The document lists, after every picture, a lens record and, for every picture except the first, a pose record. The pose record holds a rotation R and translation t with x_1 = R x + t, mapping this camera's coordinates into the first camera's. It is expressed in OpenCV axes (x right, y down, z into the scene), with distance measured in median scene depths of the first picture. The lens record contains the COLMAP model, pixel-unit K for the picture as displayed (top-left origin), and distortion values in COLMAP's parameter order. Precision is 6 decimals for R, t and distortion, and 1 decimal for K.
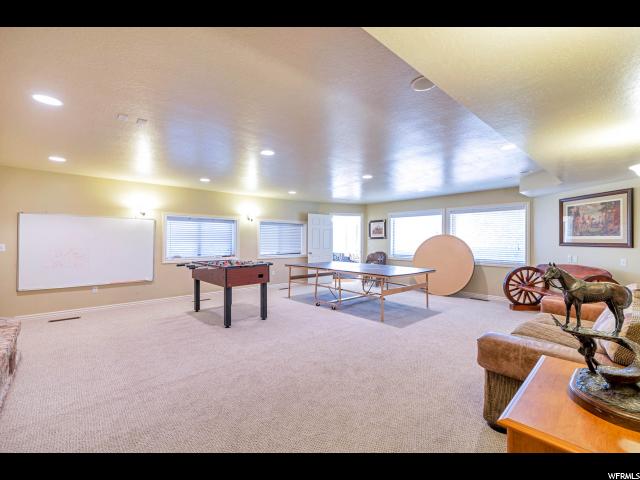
lens RADIAL K [[278.2, 0, 321.9], [0, 278.2, 241.2], [0, 0, 1]] dist [0.000546, 0.000017]
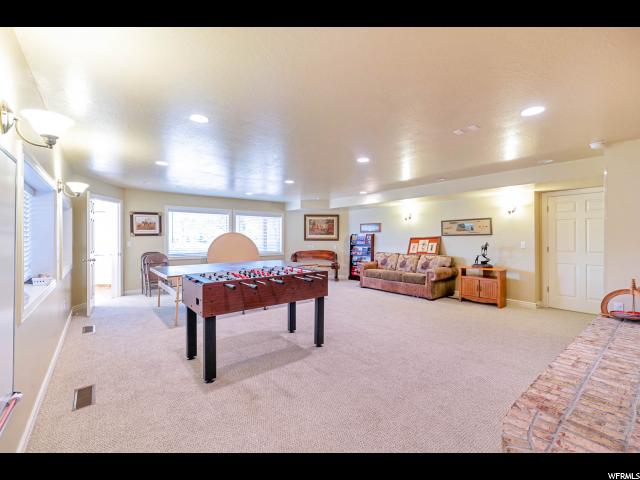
lens RADIAL K [[278.2, 0, 321.5], [0, 278.2, 238.2], [0, 0, 1]] dist [0.000546, 0.000017]
pose [[0.057490, -0.003627, 0.998339, -0.791058], [0.004467, 0.999984, 0.003376, -0.002446], [-0.998336, 0.004265, 0.057506, 0.657773]]
